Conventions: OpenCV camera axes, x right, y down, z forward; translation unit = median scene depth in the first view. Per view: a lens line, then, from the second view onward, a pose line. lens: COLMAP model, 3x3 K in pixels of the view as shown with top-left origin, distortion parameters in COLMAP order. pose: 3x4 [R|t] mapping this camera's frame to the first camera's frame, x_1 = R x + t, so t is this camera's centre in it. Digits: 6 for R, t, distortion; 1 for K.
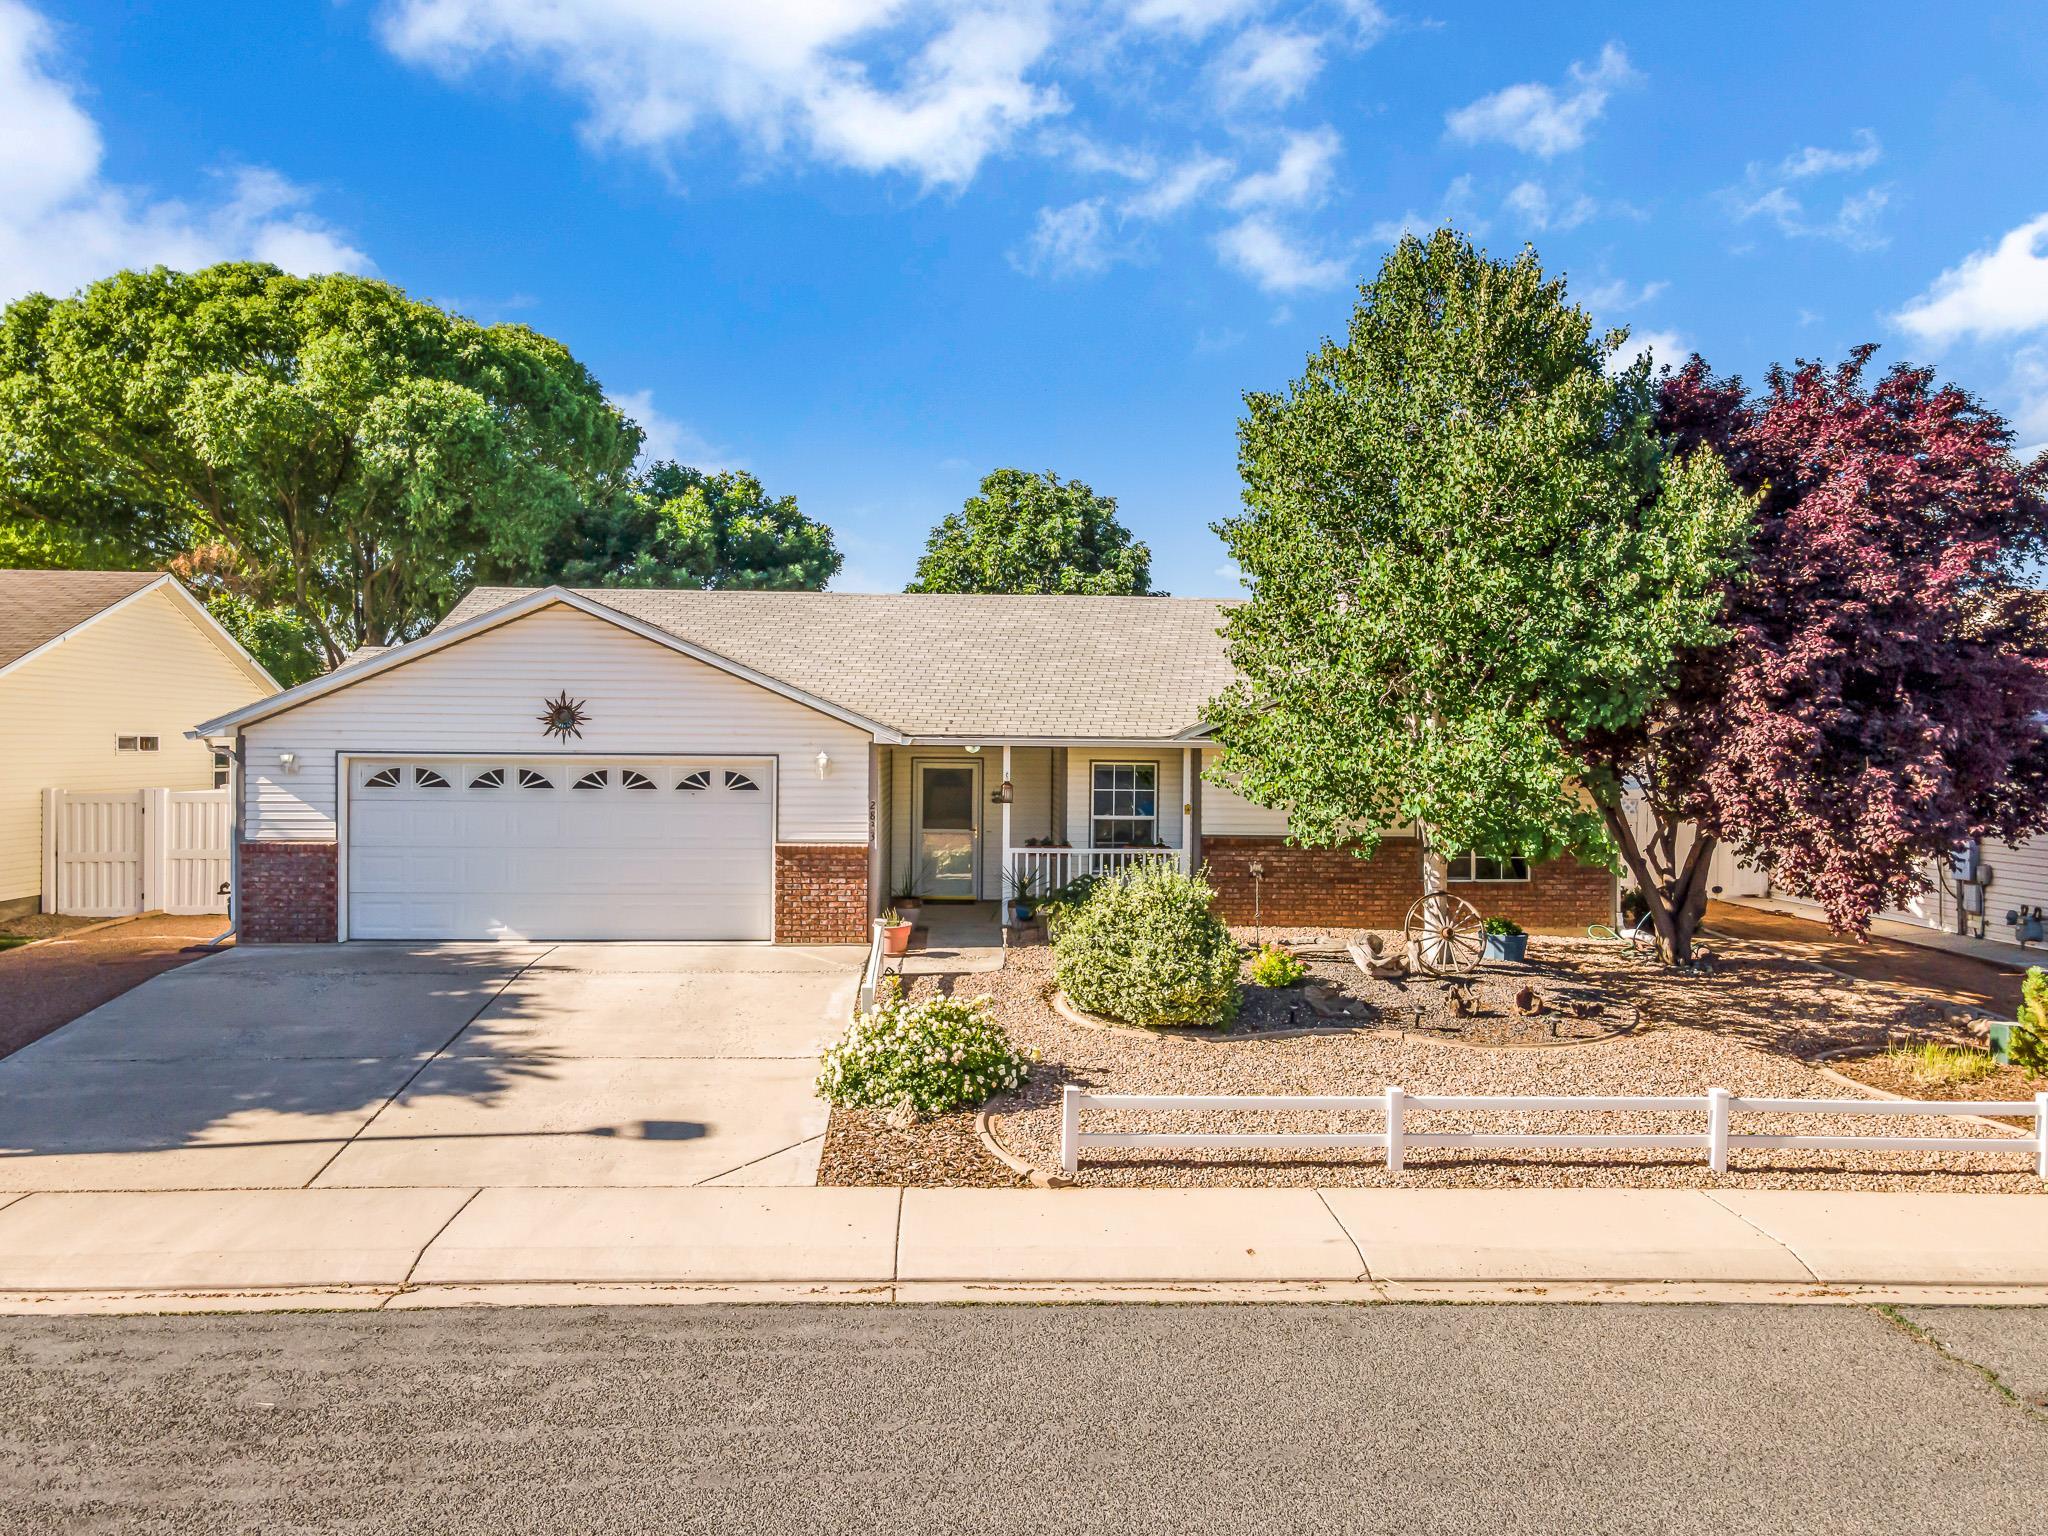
lens RADIAL K [[1509.9, 0, 1018.5], [0, 1509.9, 782.1], [0, 0, 1]] dist [0.013846, 0.047189]
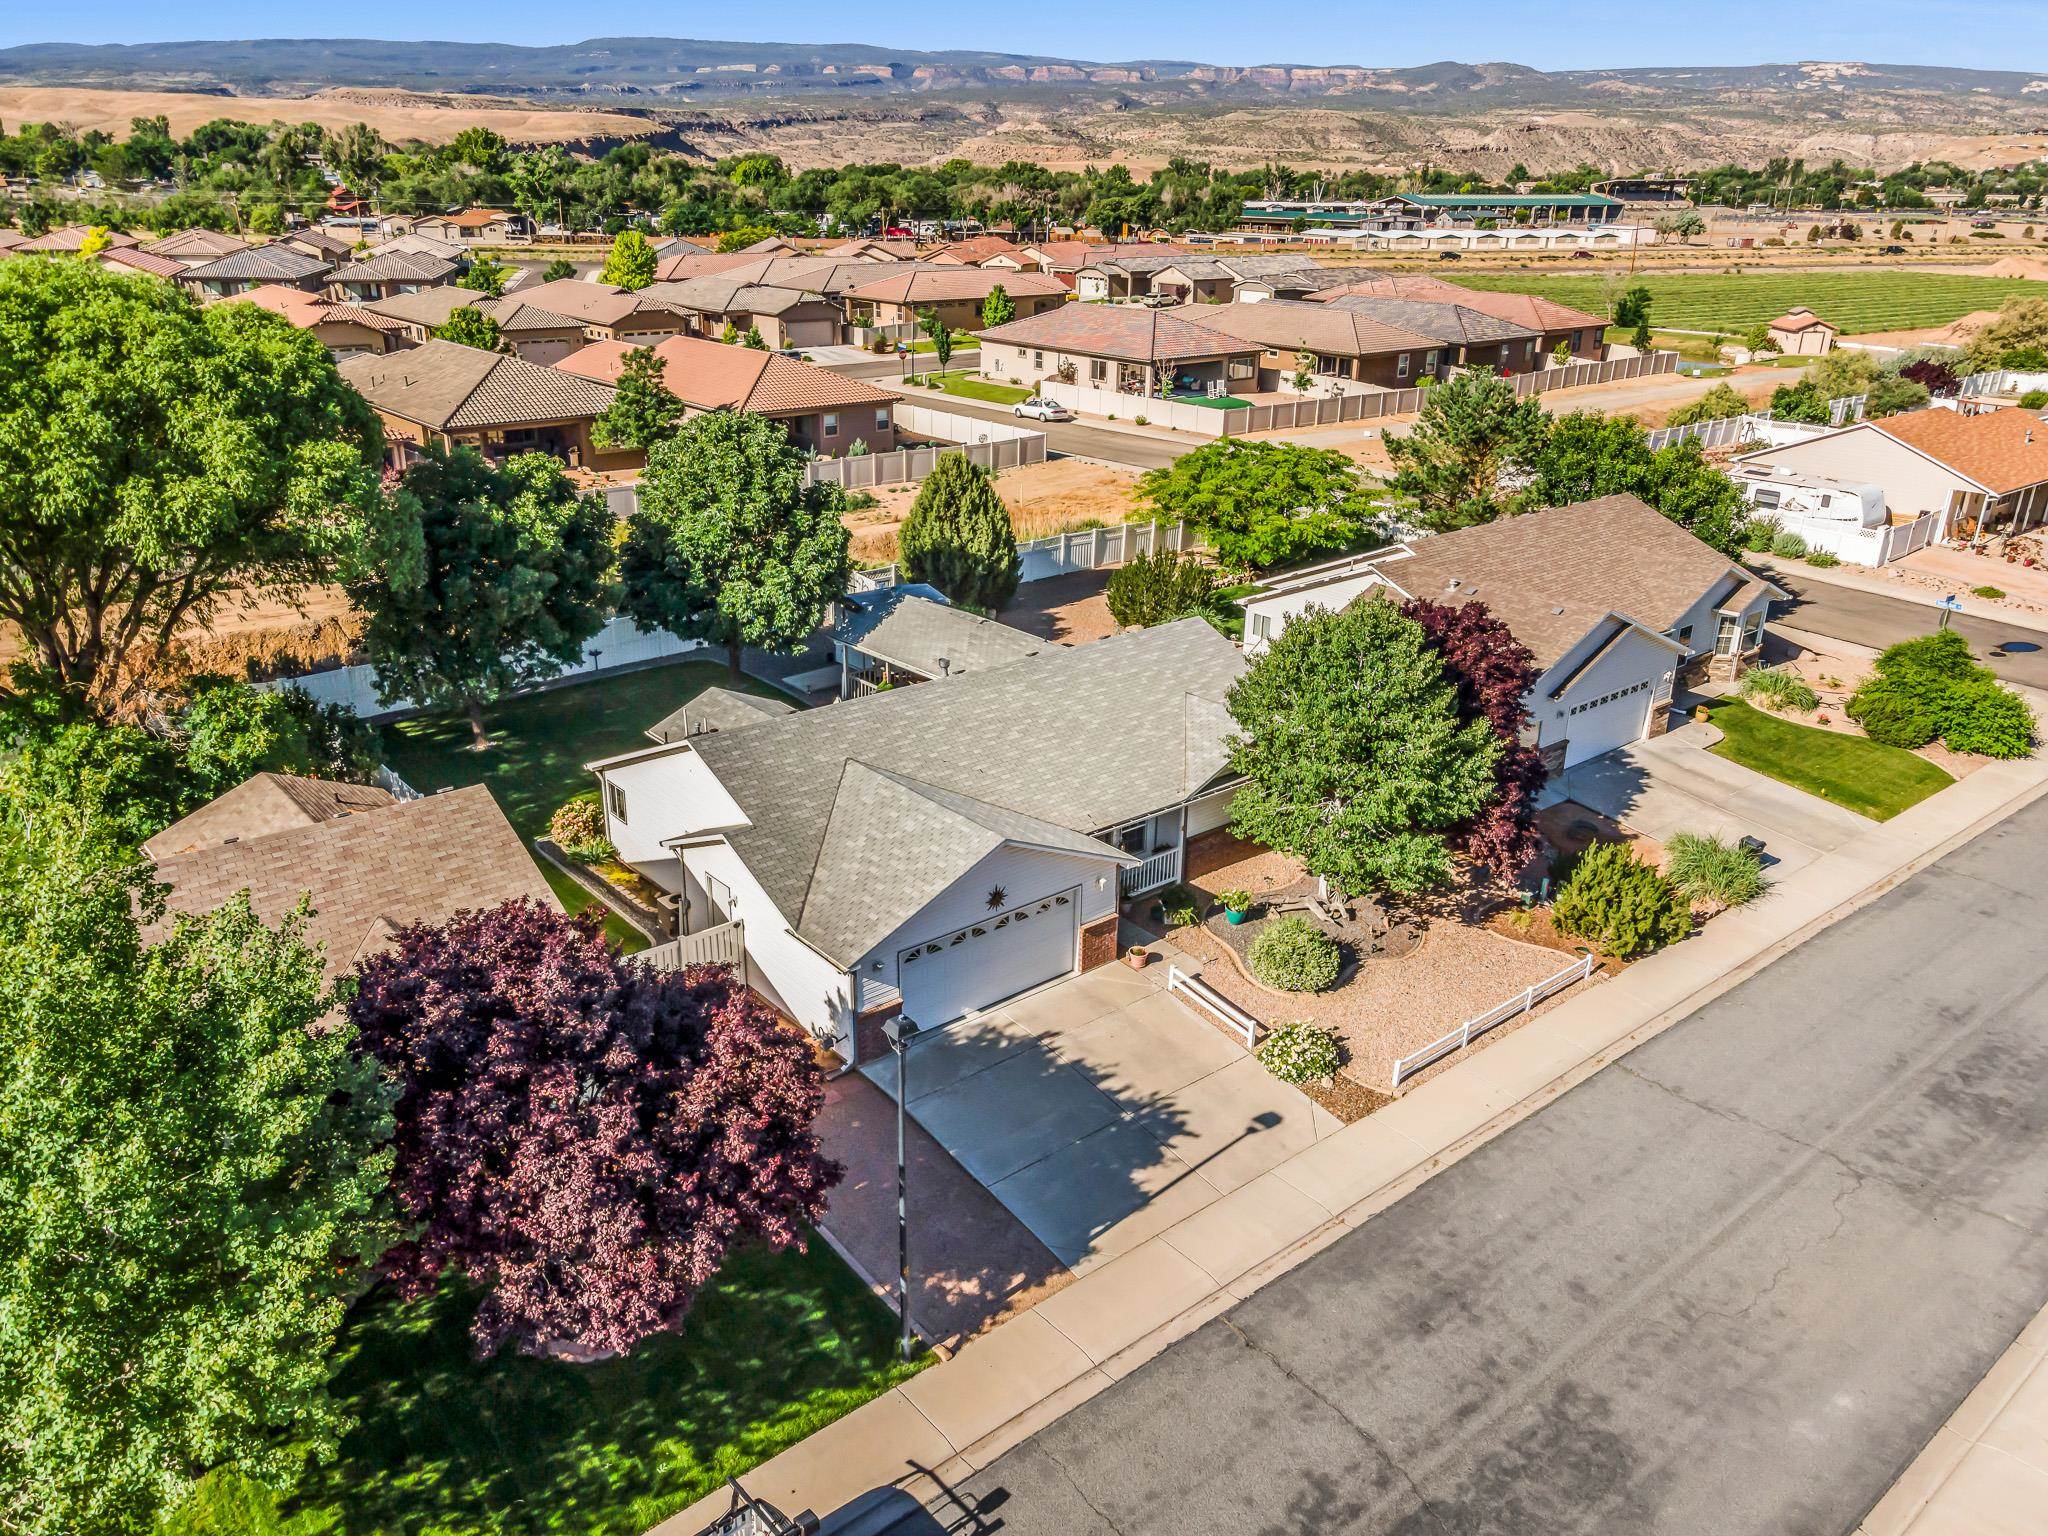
lens RADIAL K [[1506.8, 0, 1016.9], [0, 1506.8, 772.6], [0, 0, 1]] dist [0.017473, 0.035235]
pose [[0.793923, -0.221566, 0.566211, -1.265066], [0.006610, 0.934330, 0.356348, -0.825083], [-0.607982, -0.279170, 0.743251, -0.316280]]
